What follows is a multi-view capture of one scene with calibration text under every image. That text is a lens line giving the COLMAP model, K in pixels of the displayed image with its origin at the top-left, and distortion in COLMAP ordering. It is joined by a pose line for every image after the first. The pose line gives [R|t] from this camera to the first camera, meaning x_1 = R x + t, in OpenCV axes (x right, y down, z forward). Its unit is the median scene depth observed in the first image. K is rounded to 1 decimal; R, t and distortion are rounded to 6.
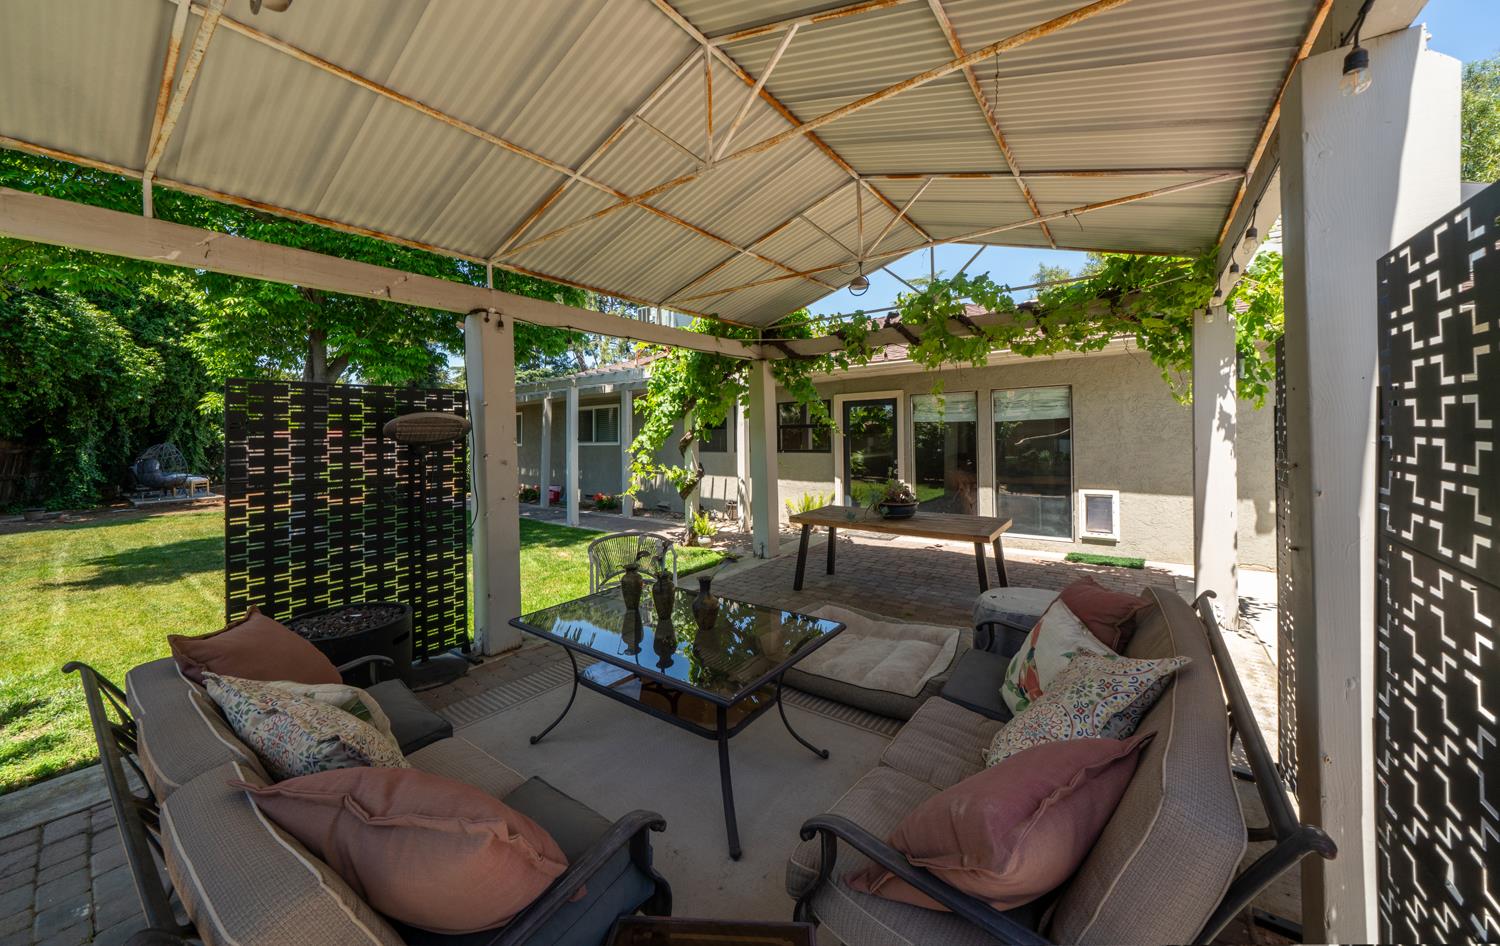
lens RADIAL K [[537.6, 0, 732.9], [0, 537.6, 422.9], [0, 0, 1]] dist [-0.001898, -0.000140]
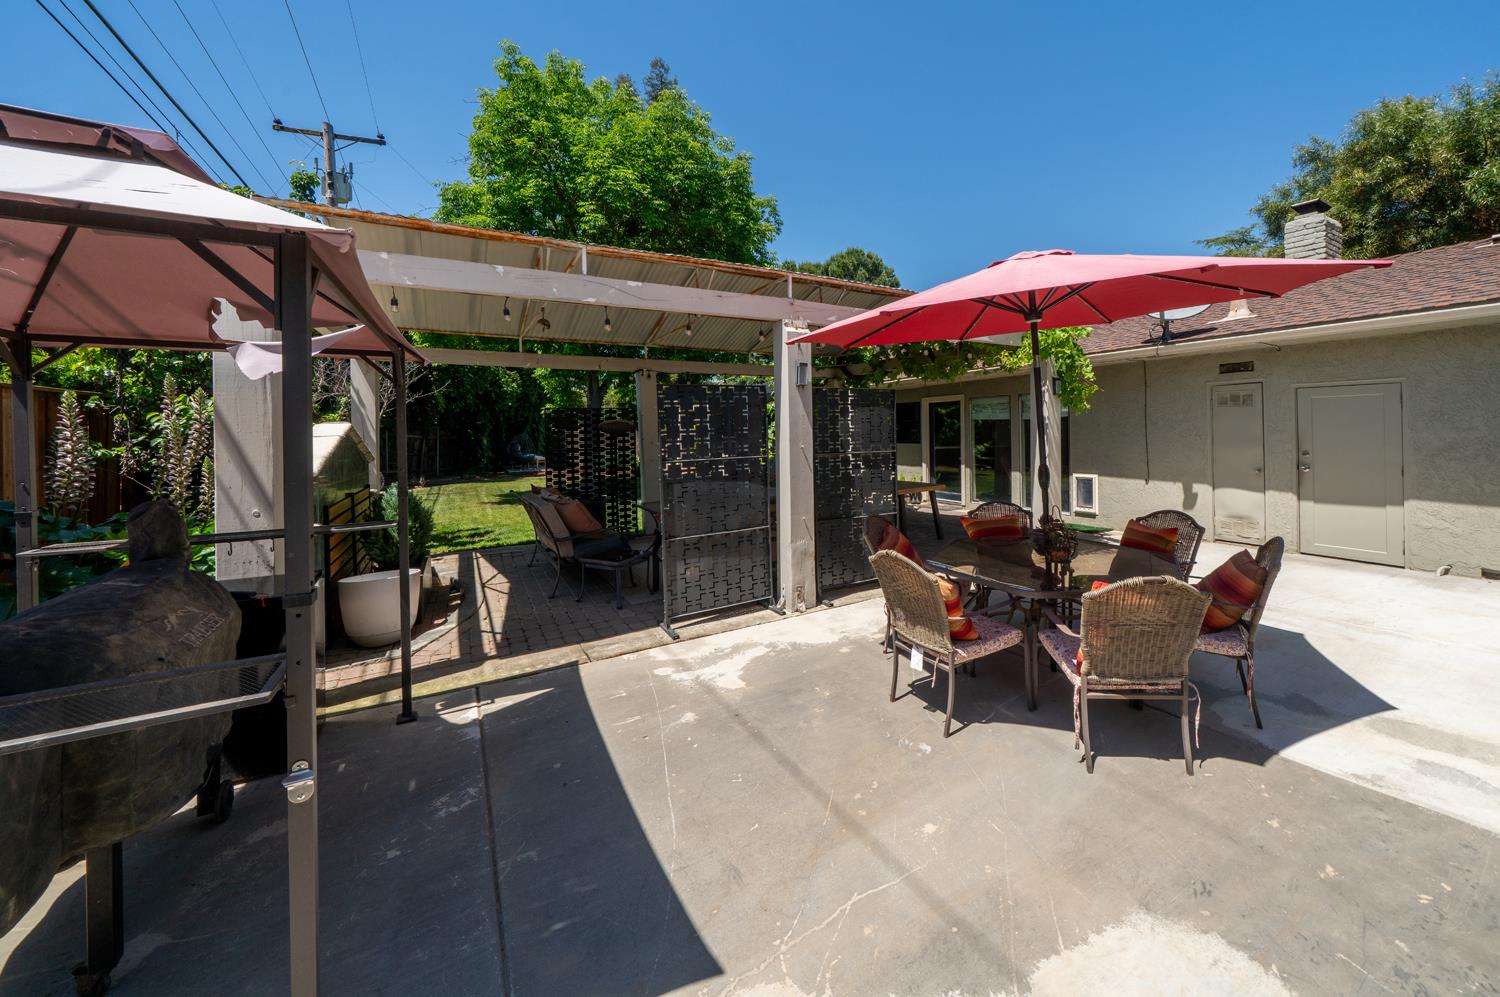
lens RADIAL K [[509.7, 0, 754.5], [0, 509.7, 428.3], [0, 0, 1]] dist [-0.002528, -0.000231]
pose [[0.926607, 0.001920, -0.376027, 0.308865], [0.006696, 0.999744, 0.021605, -0.010470], [0.375972, -0.022537, 0.926357, -0.302048]]
